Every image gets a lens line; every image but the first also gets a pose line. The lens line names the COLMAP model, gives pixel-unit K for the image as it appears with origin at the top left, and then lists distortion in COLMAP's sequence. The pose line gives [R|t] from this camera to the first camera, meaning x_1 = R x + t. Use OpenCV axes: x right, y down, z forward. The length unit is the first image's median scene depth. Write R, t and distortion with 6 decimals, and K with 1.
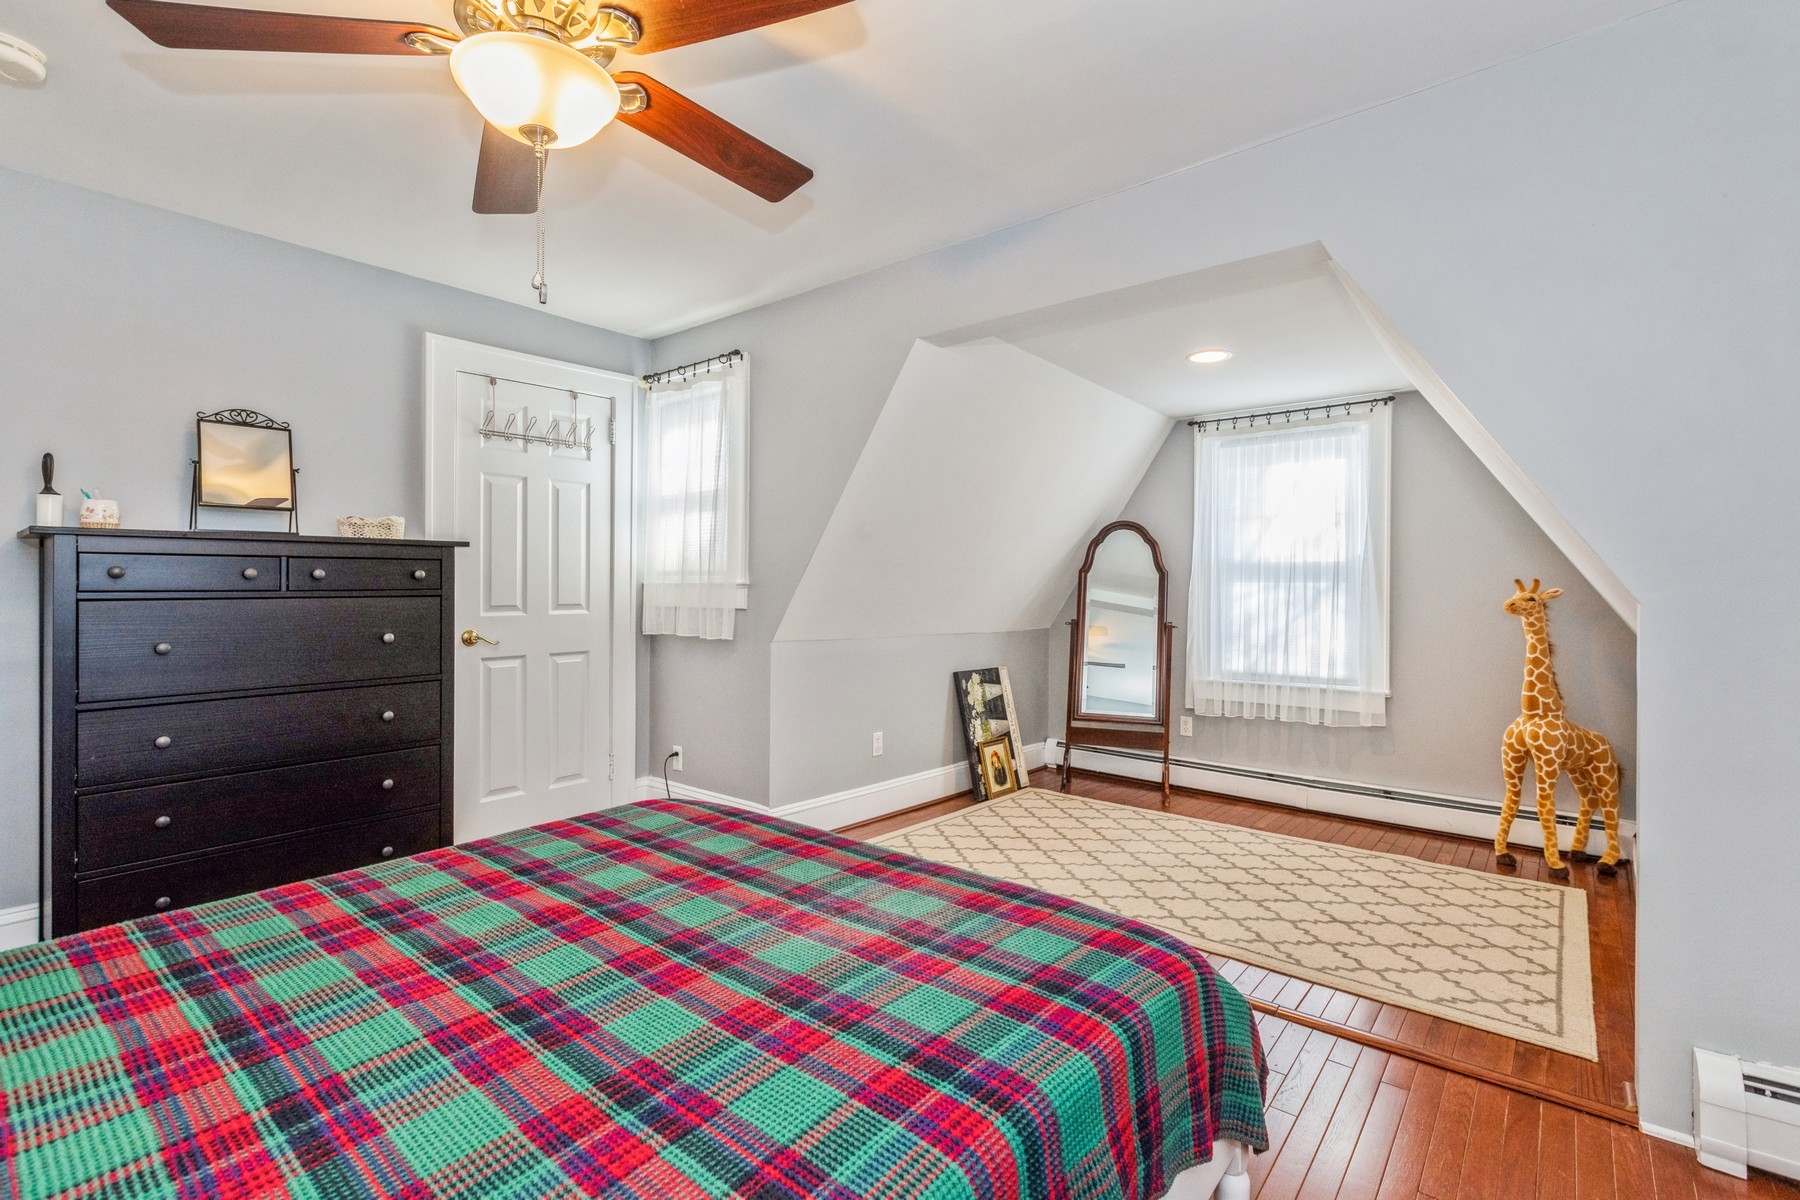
lens RADIAL K [[813.2, 0, 891.1], [0, 813.2, 592.1], [0, 0, 1]] dist [0.001046, 0.000217]
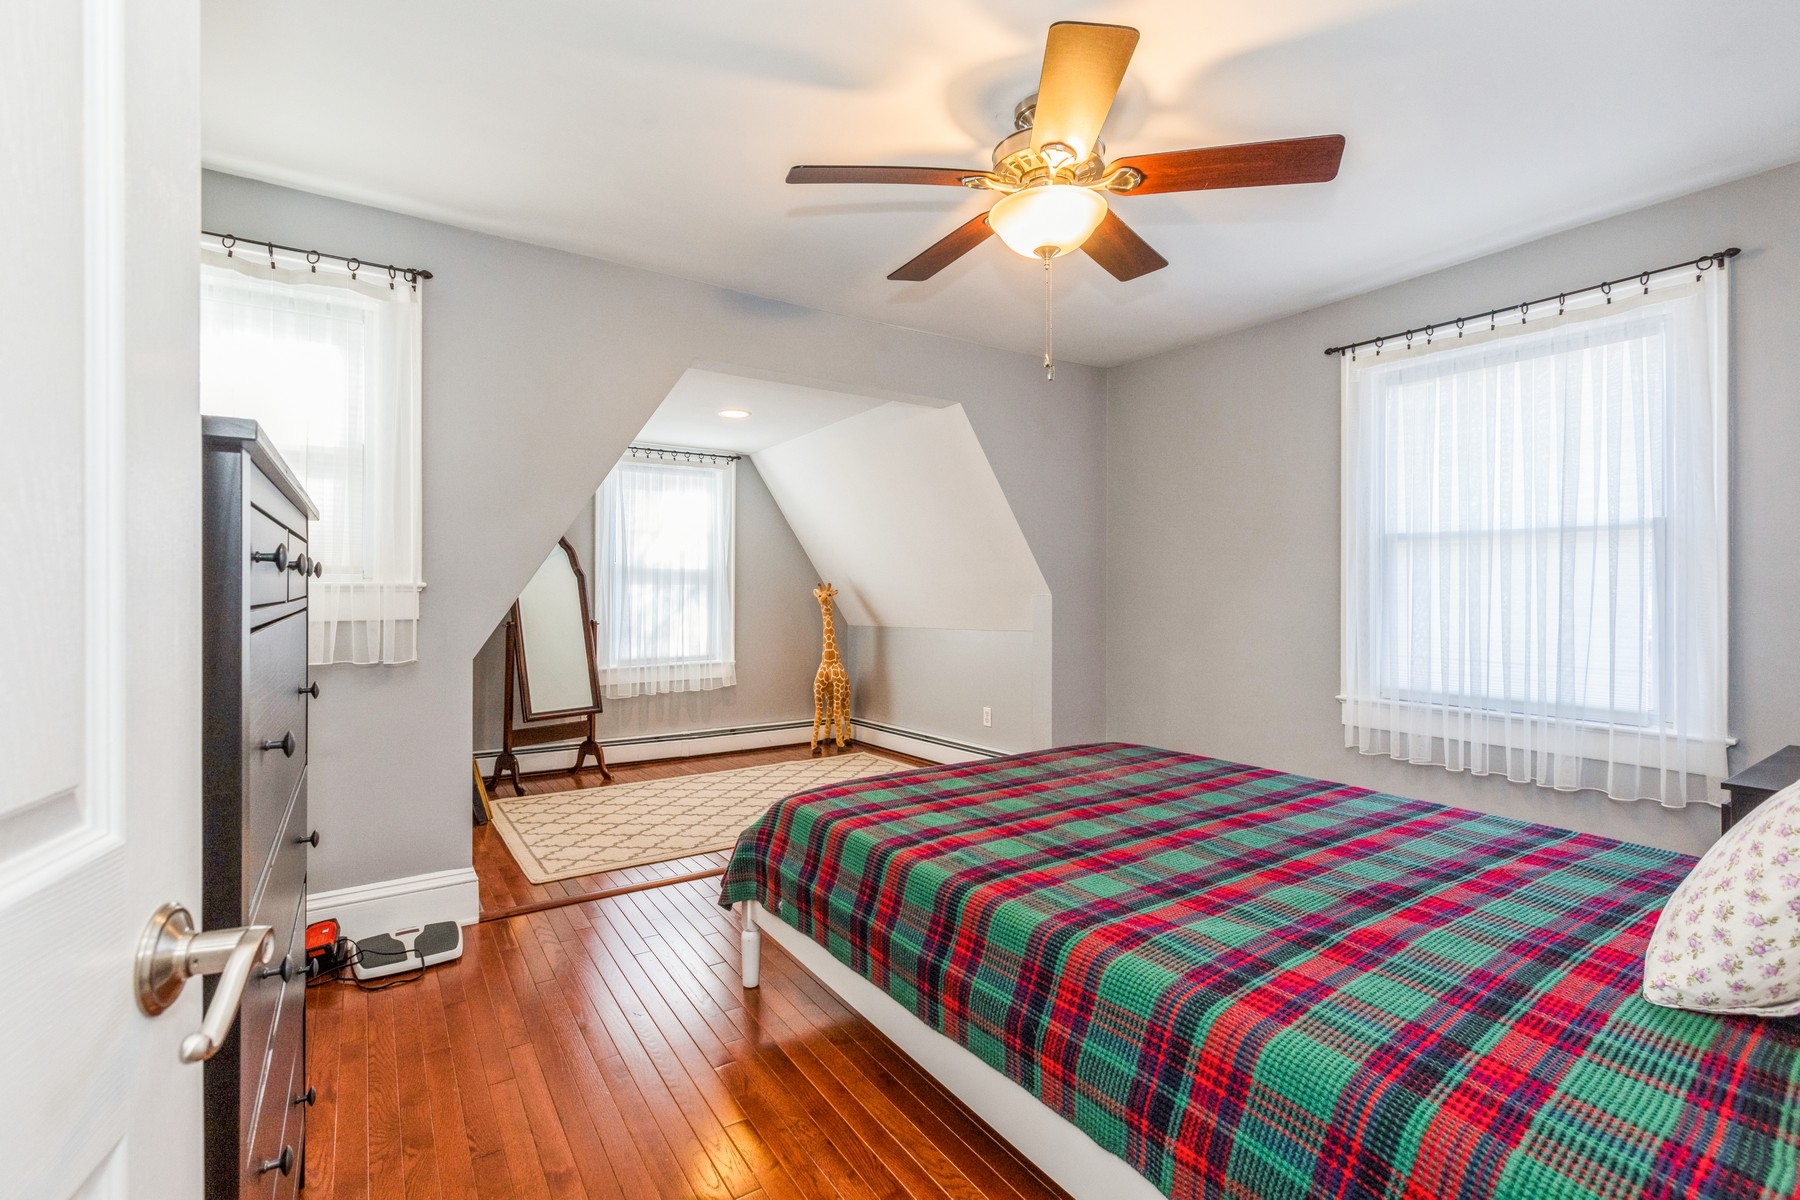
lens RADIAL K [[813.2, 0, 891.1], [0, 813.2, 592.1], [0, 0, 1]] dist [0.001046, 0.000217]
pose [[0.271306, -0.007002, 0.962468, -0.703563], [0.007176, 0.999960, 0.005252, -0.004431], [-0.962466, 0.005482, 0.271345, 0.344754]]
